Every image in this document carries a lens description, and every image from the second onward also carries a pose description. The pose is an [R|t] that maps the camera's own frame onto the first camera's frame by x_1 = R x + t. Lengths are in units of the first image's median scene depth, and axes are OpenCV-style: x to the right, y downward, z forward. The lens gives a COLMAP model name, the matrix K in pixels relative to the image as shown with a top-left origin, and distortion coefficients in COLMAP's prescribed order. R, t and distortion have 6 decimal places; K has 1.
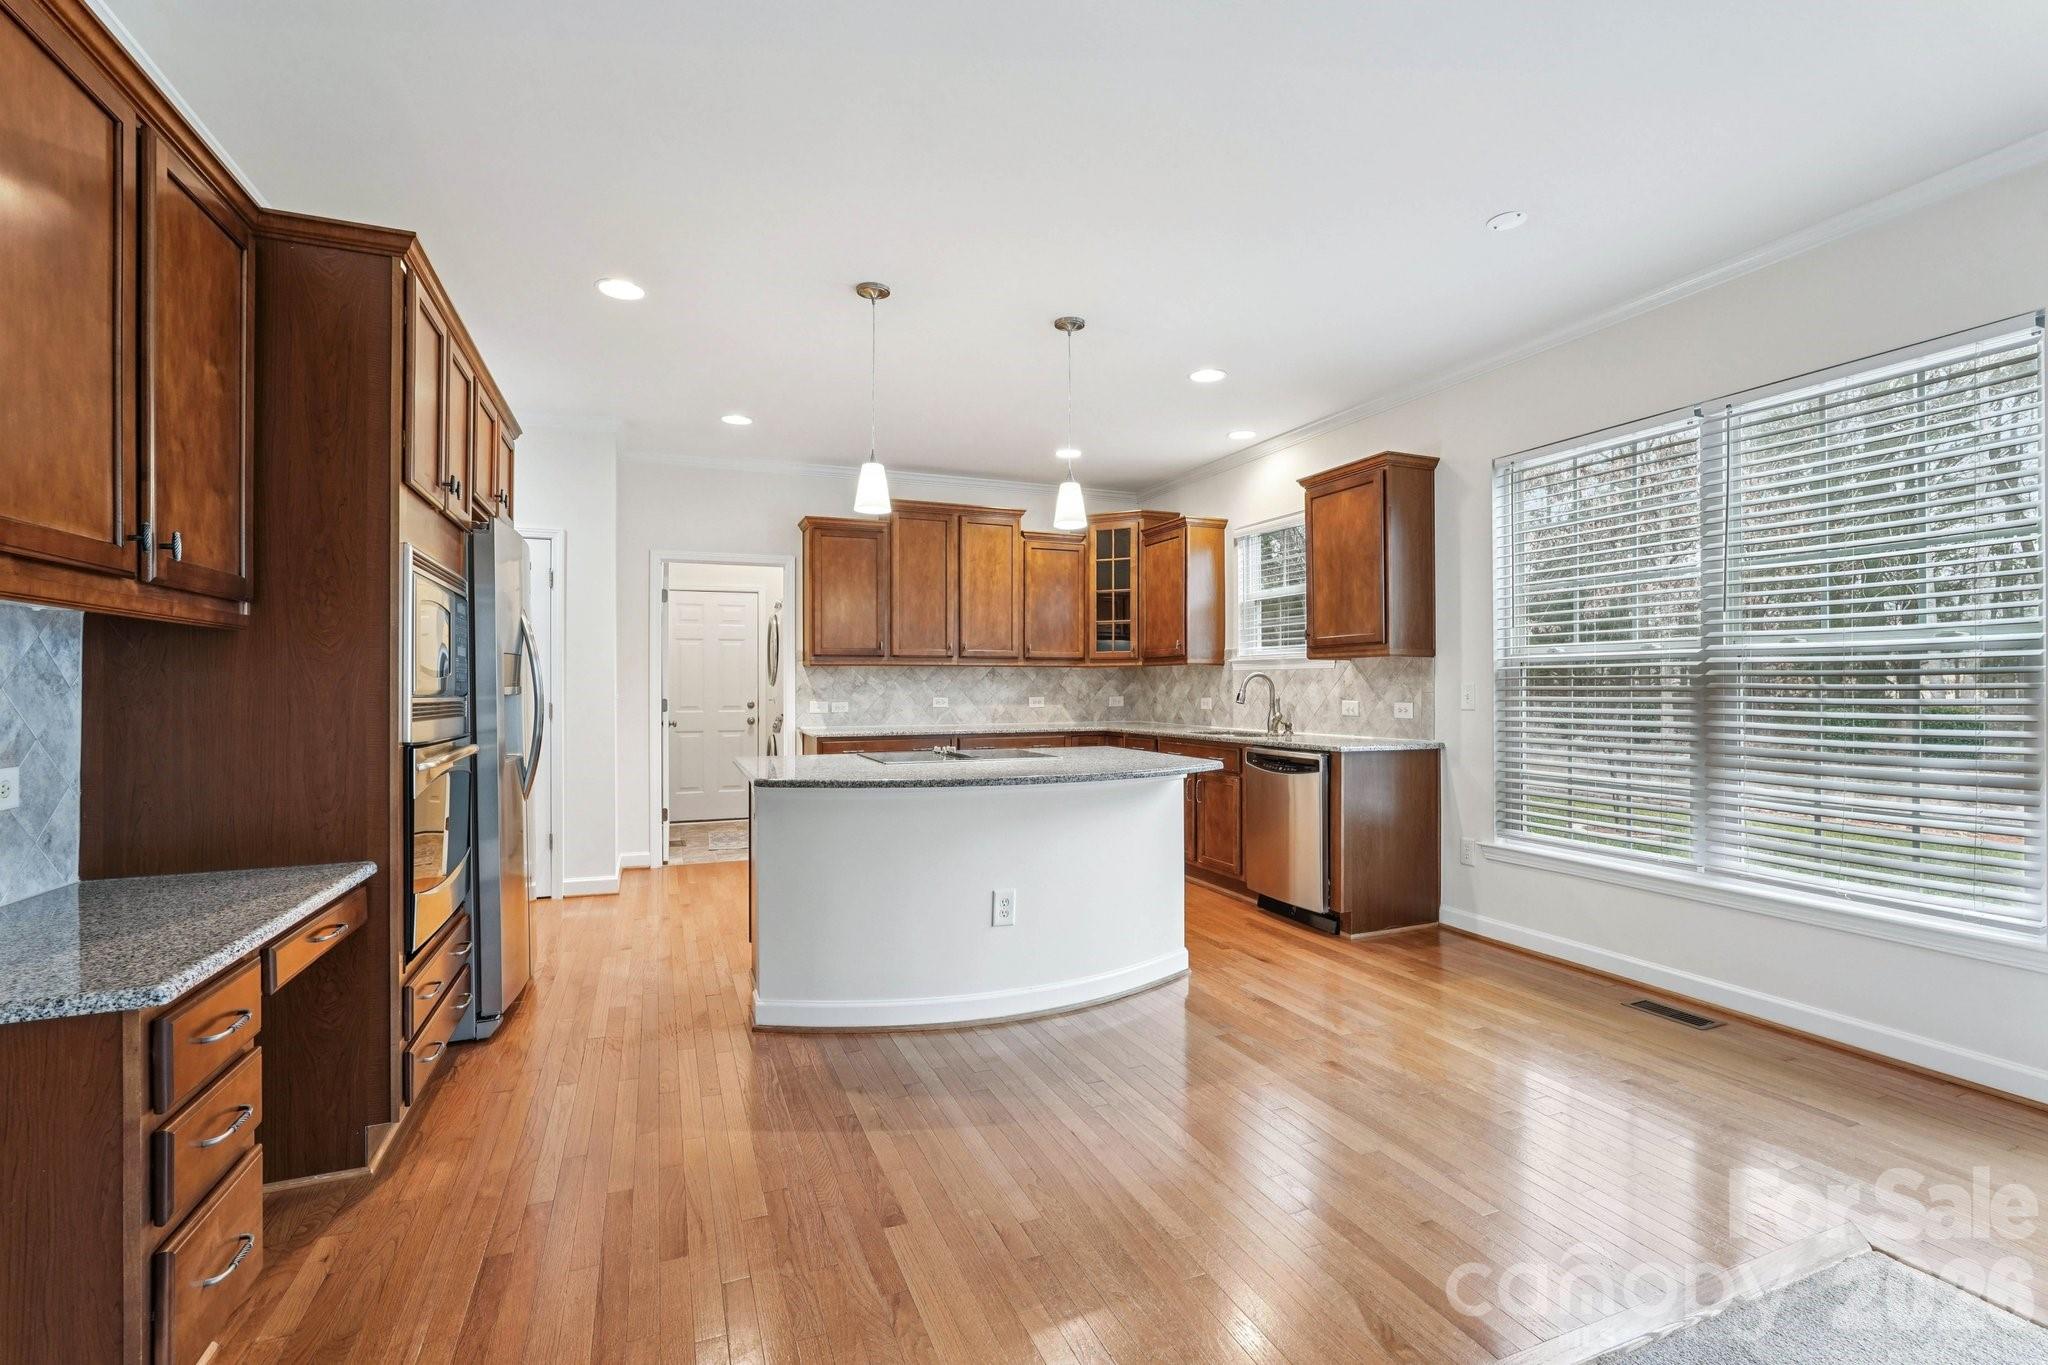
lens RADIAL K [[919.0, 0, 1030.7], [0, 919.0, 676.6], [0, 0, 1]] dist [-0.005261, 0.003240]
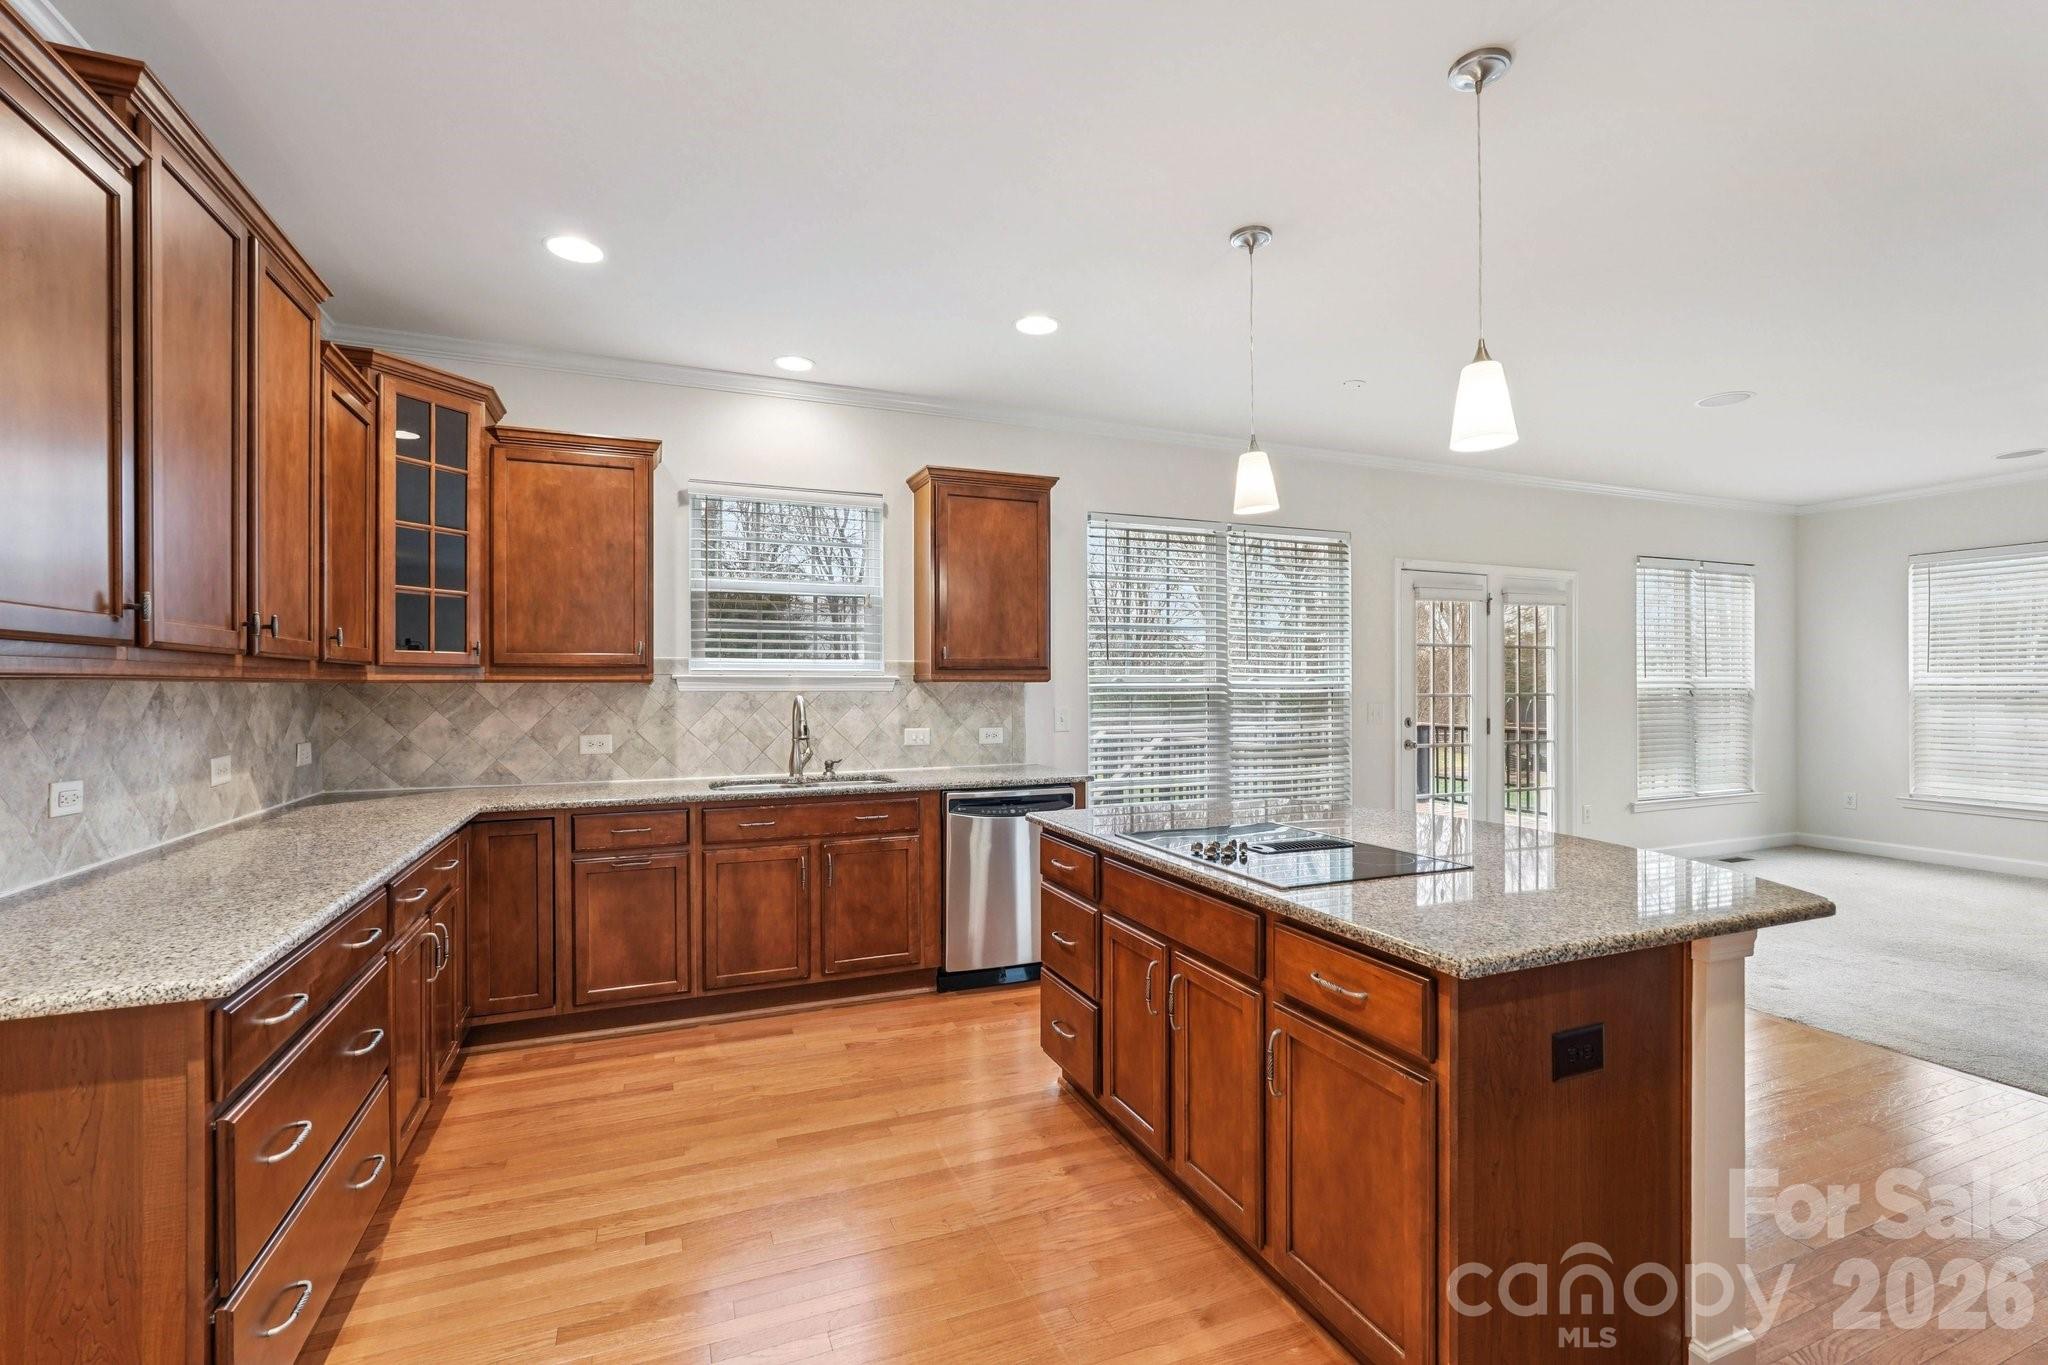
lens RADIAL K [[919.0, 0, 1034.0], [0, 919.0, 684.1], [0, 0, 1]] dist [-0.005261, 0.003240]
pose [[-0.014665, 0.001754, 0.999891, -0.439993], [-0.008289, 0.999964, -0.001876, -0.012694], [-0.999858, -0.008316, -0.014650, 0.743147]]
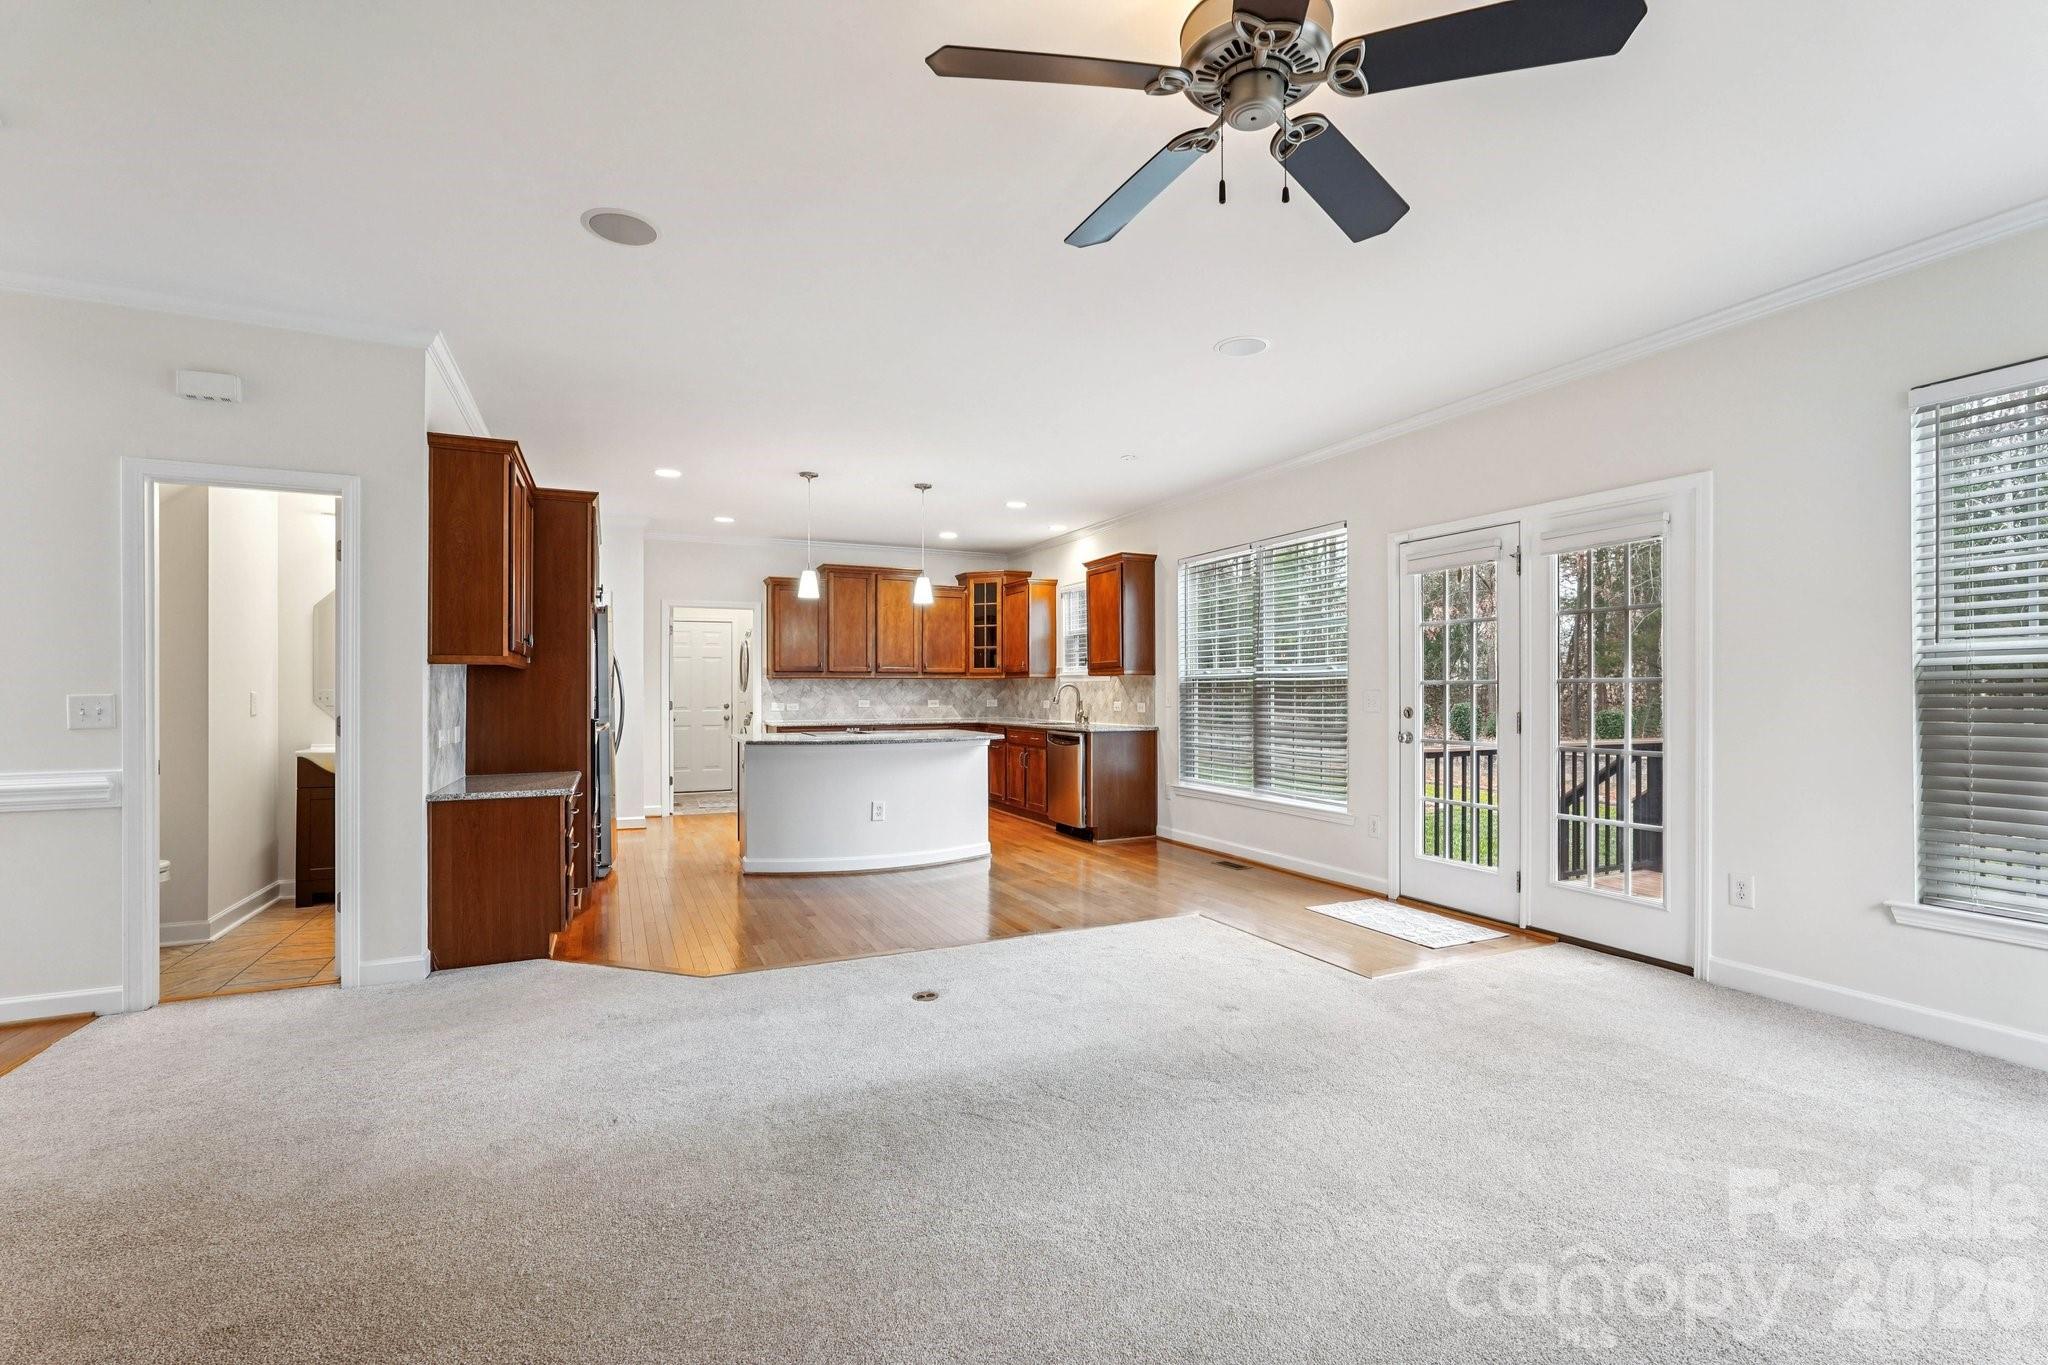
lens RADIAL K [[919.0, 0, 1030.6], [0, 919.0, 685.9], [0, 0, 1]] dist [-0.005261, 0.003240]
pose [[0.999071, 0.000602, 0.043084, 0.107088], [-0.000787, 0.999991, 0.004278, -0.006432], [-0.043081, -0.004308, 0.999062, -0.474368]]
